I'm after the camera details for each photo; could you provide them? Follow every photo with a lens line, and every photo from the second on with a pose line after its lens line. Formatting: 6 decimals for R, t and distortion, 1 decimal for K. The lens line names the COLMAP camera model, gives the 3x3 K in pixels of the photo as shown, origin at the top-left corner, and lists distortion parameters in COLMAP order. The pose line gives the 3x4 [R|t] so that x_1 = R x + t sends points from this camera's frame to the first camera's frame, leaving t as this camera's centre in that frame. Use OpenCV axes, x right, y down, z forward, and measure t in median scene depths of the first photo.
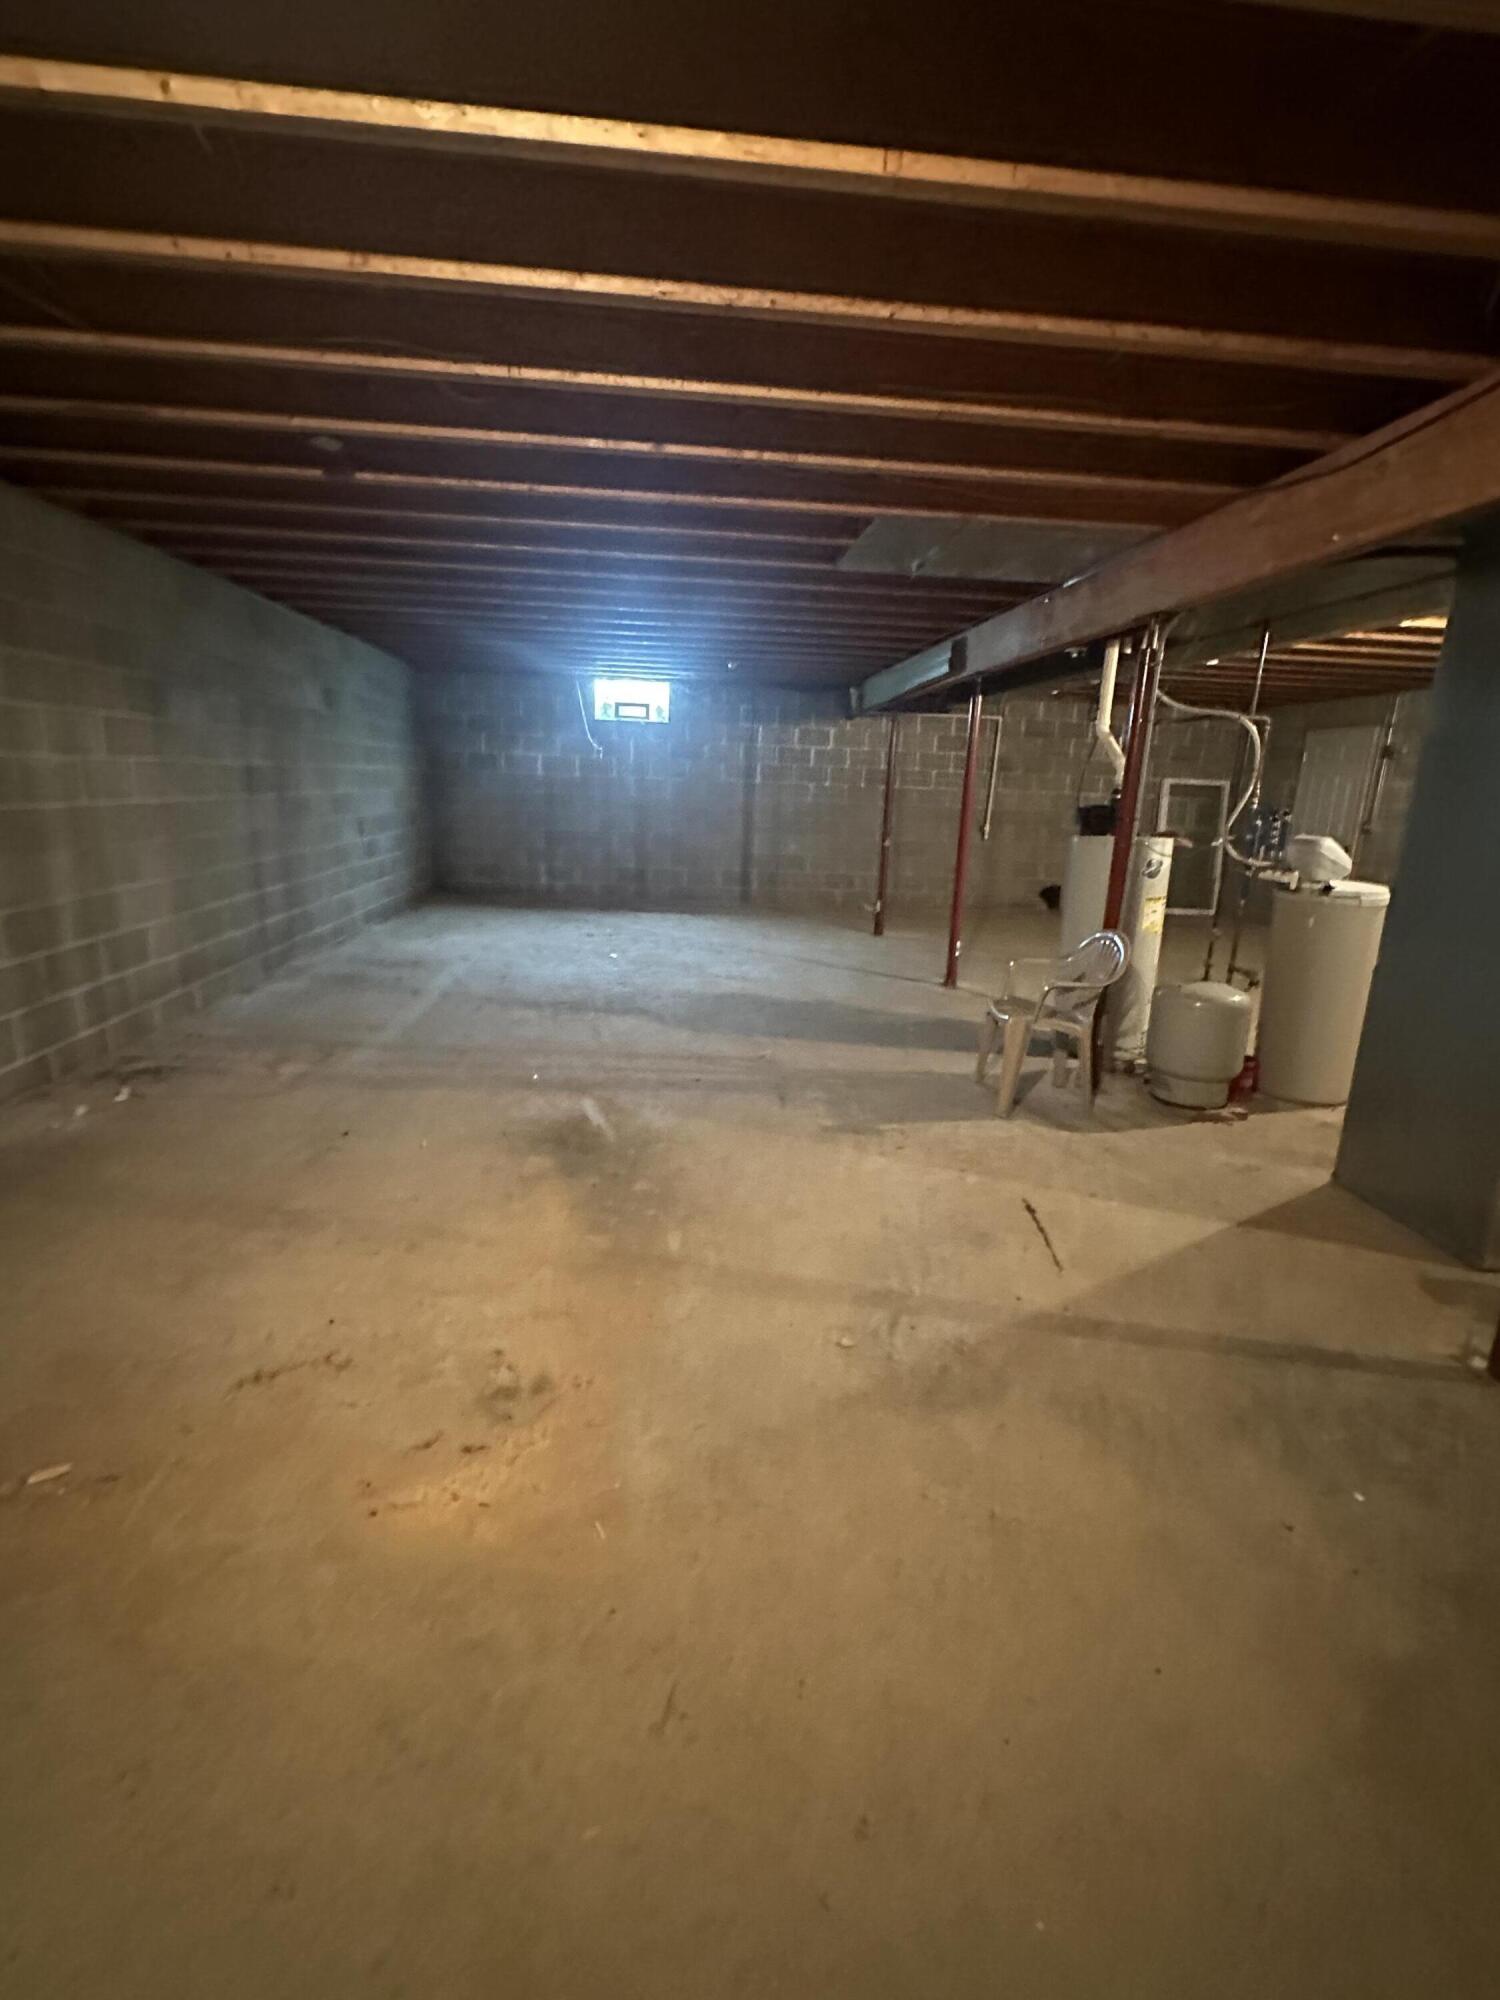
lens RADIAL K [[876.9, 0, 751.9], [0, 876.9, 997.7], [0, 0, 1]] dist [0.000427, 0.000083]
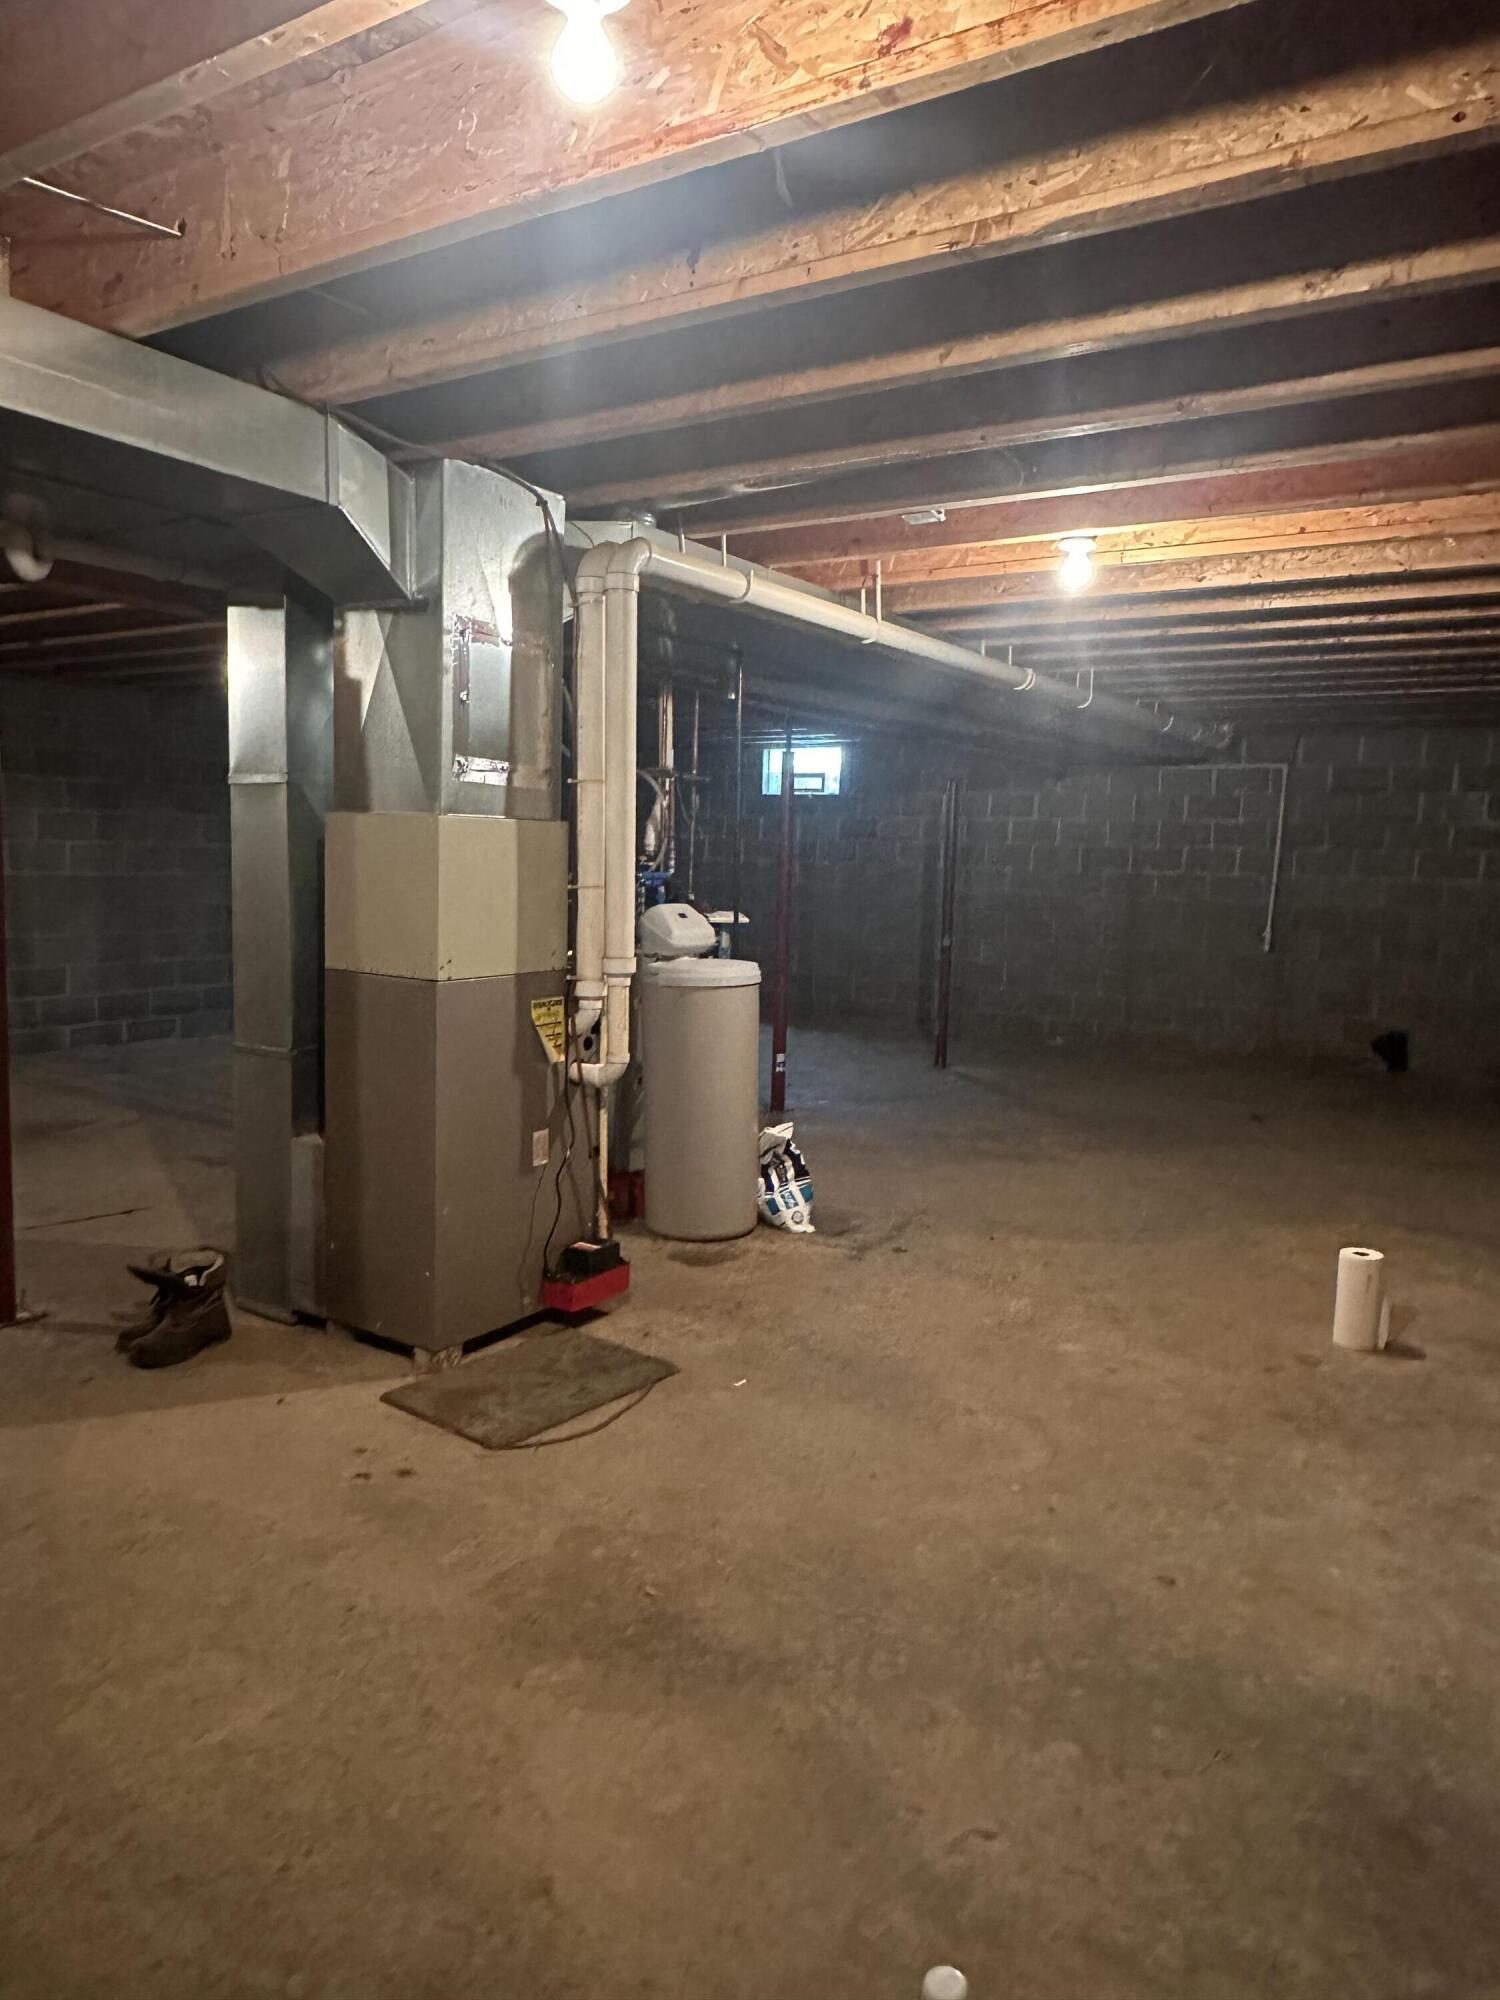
lens RADIAL K [[1353.9, 0, 746.0], [0, 1353.9, 1000.8], [0, 0, 1]] dist [-0.027921, -0.001582]
pose [[0.784650, 0.052880, -0.617680, 0.606462], [-0.150714, 0.982735, -0.107321, 0.017010], [0.601340, 0.177303, 0.779072, 0.019328]]
